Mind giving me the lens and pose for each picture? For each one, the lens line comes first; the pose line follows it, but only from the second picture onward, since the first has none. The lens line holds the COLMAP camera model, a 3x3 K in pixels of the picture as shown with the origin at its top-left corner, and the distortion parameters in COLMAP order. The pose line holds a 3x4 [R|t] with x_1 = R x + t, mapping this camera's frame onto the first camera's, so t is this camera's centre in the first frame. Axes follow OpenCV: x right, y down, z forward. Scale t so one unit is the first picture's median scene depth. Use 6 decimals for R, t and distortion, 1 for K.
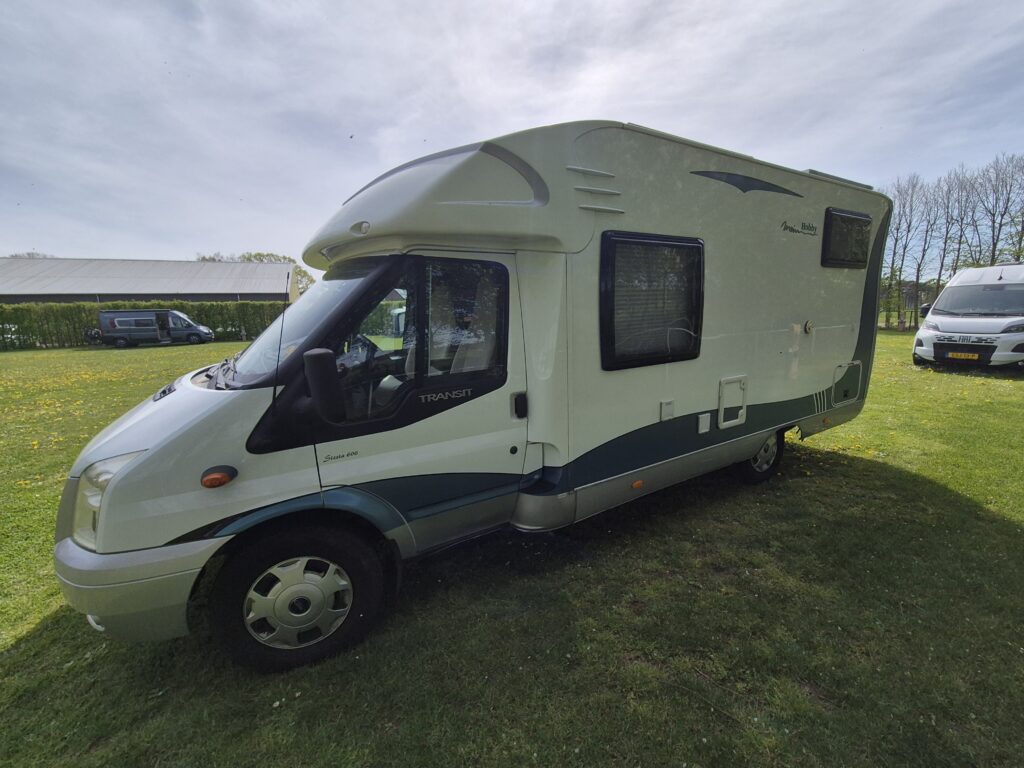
lens RADIAL K [[419.8, 0, 518.3], [0, 419.8, 383.2], [0, 0, 1]] dist [-0.004110, 0.000831]
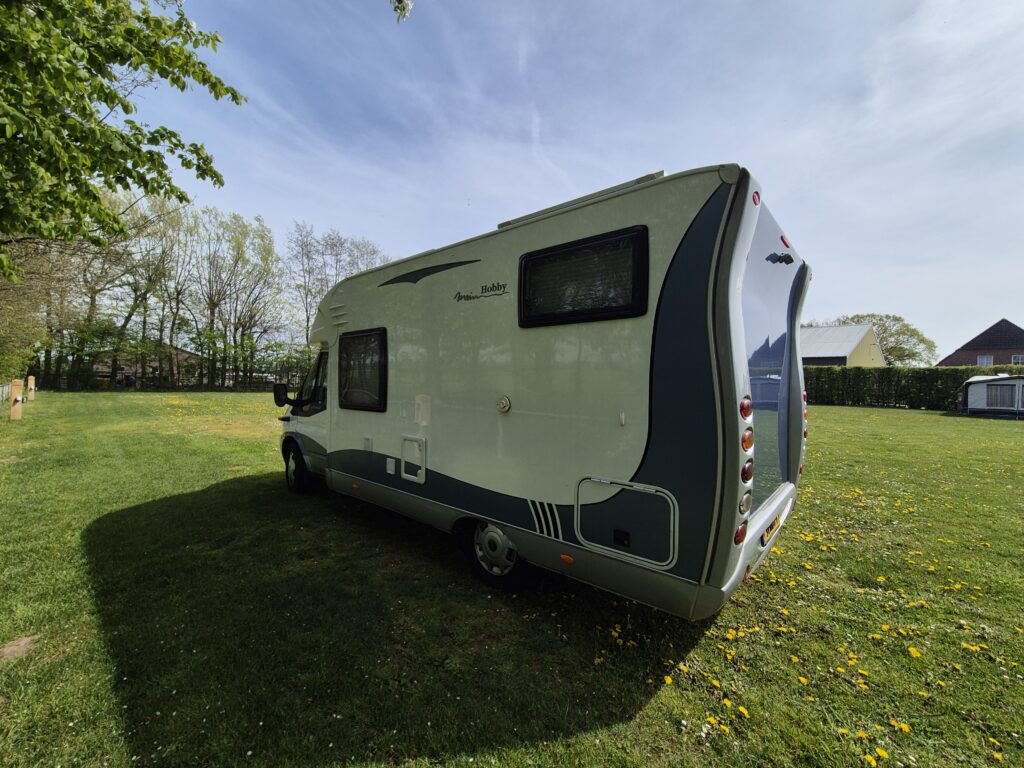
lens RADIAL K [[419.8, 0, 515.5], [0, 419.8, 382.7], [0, 0, 1]] dist [-0.004110, 0.000831]
pose [[0.313139, 0.037675, -0.948960, 1.652365], [-0.180168, 0.983424, -0.020409, -0.182165], [0.932461, 0.177363, 0.314736, 0.863554]]
